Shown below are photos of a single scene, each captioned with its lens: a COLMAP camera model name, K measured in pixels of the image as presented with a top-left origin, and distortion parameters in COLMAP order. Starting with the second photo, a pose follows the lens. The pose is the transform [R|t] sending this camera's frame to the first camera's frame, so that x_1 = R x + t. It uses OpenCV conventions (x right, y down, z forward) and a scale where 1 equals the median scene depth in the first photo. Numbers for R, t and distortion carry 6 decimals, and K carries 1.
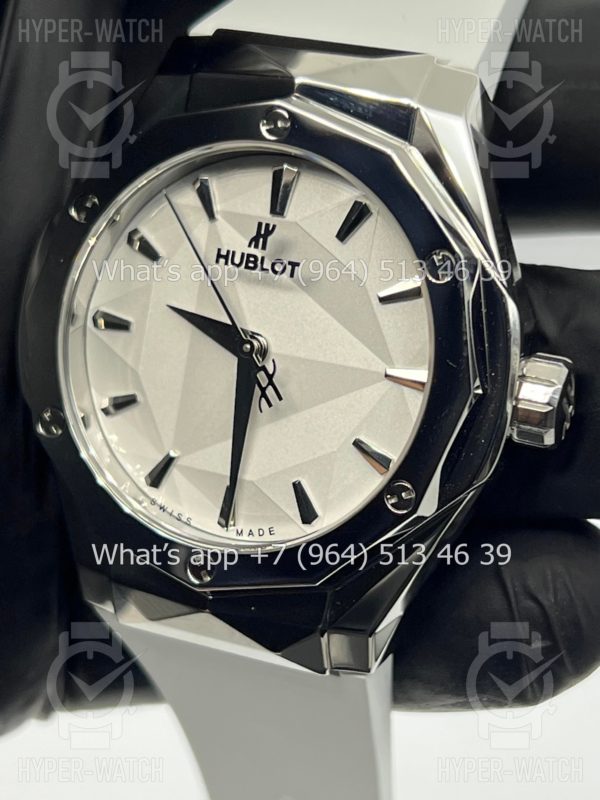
lens RADIAL K [[1971.8, 0, 298.9], [0, 1971.8, 395.4], [0, 0, 1]] dist [0.182915, 0.000000]
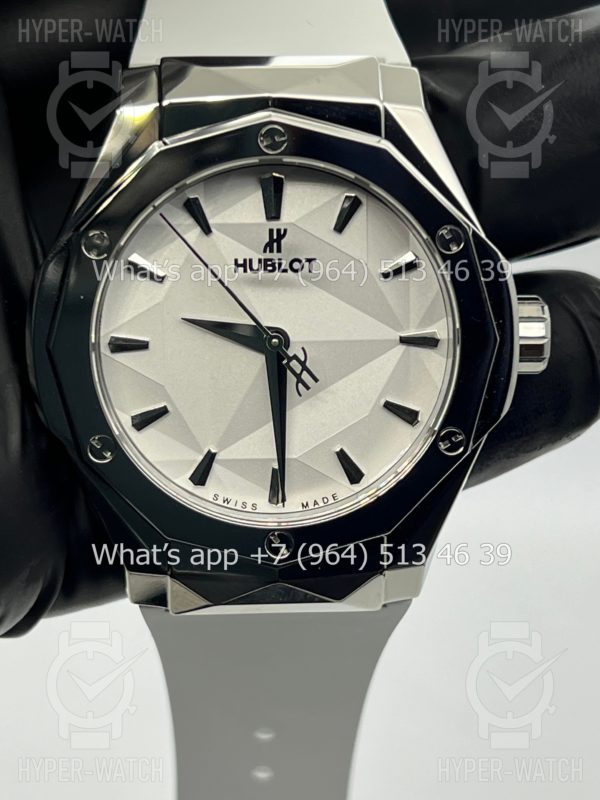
lens RADIAL K [[1971.8, 0, 299.7], [0, 1971.8, 400.6], [0, 0, 1]] dist [0.182915, 0.000000]
pose [[0.889501, -0.214775, 0.403311, -0.470608], [0.194432, 0.976660, 0.091281, -0.091003], [-0.413502, -0.002778, 0.910499, -0.016449]]
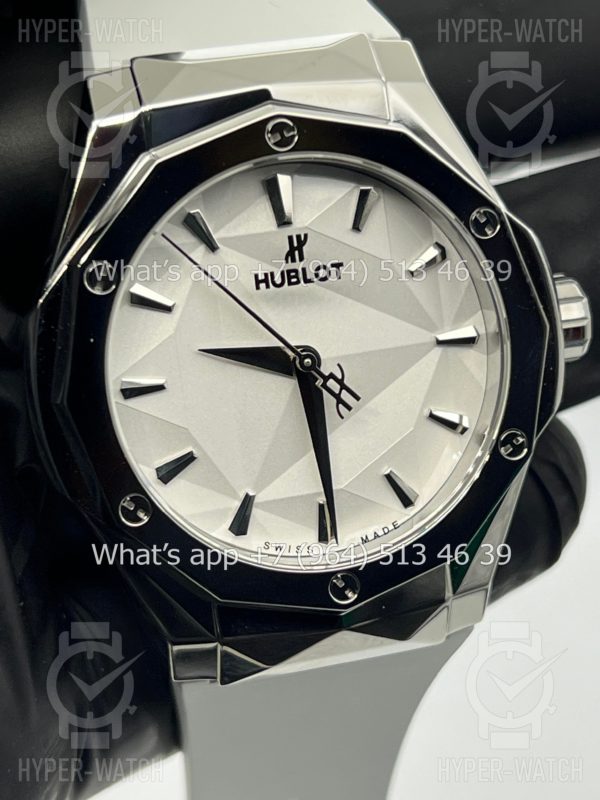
lens RADIAL K [[1971.8, 0, 299.0], [0, 1971.8, 402.2], [0, 0, 1]] dist [0.182915, 0.000000]
pose [[0.762059, -0.326455, 0.559190, -0.588813], [0.308633, 0.942321, 0.129525, -0.134688], [-0.569221, 0.073879, 0.818859, 0.198795]]
